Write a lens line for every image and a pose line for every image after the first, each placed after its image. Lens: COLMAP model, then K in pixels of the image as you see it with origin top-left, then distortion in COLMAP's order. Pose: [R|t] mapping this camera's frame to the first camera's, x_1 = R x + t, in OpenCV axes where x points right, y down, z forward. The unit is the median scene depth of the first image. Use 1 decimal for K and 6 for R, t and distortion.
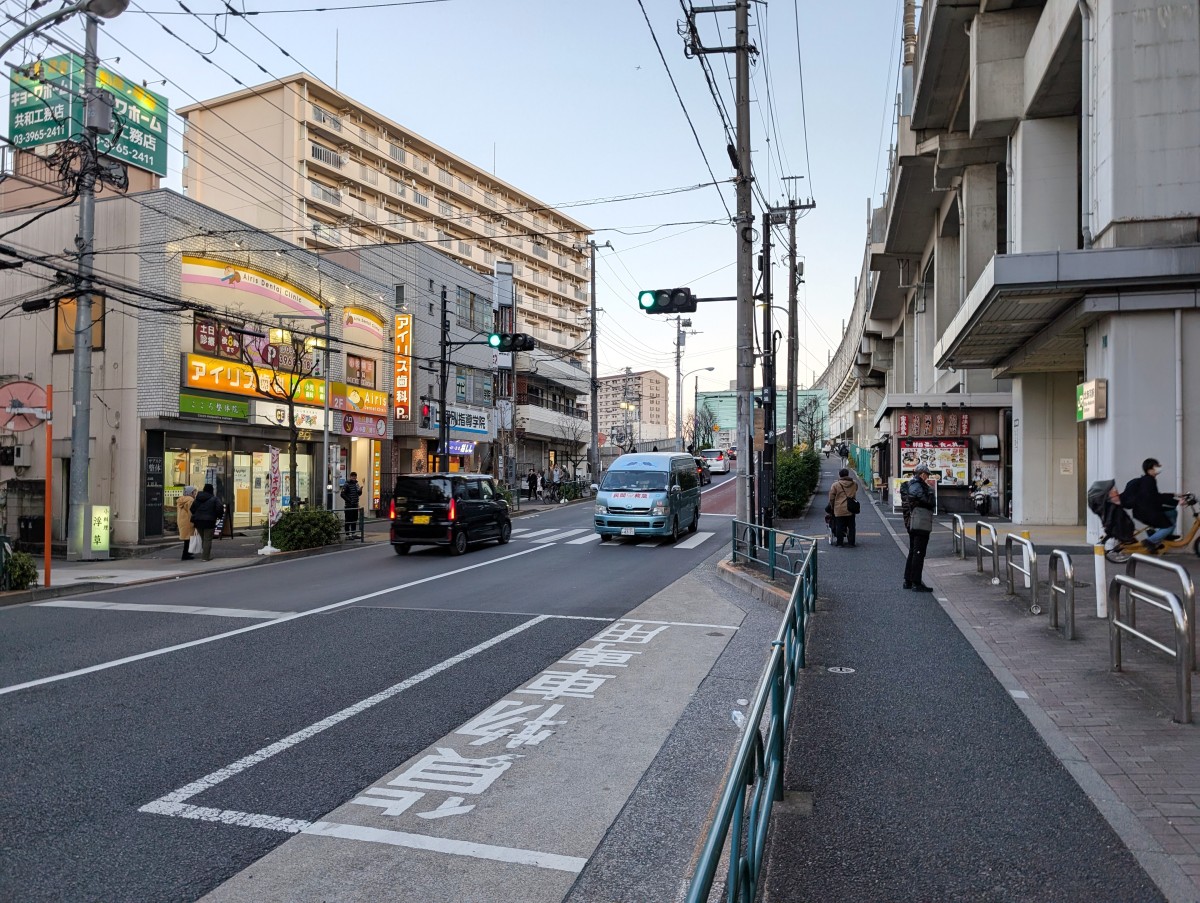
lens RADIAL K [[919.7, 0, 600.0], [0, 919.7, 451.5], [0, 0, 1]] dist [0.036862, -0.003474]
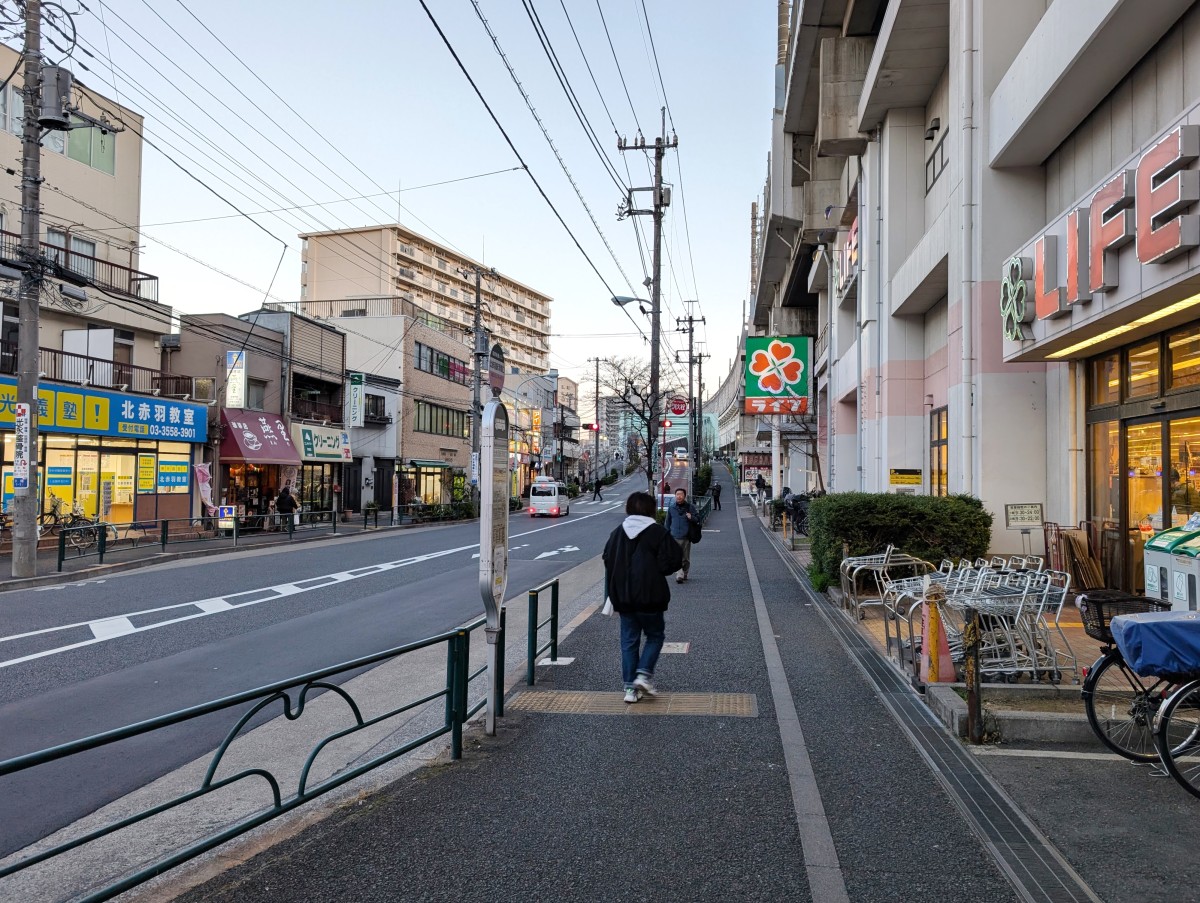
lens RADIAL K [[919.7, 0, 600.0], [0, 919.7, 451.5], [0, 0, 1]] dist [0.036862, -0.003474]
pose [[0.993507, 0.011643, 0.113170, -0.131411], [-0.012091, 0.999922, 0.003272, -0.022852], [-0.113123, -0.004619, 0.993570, -0.551291]]
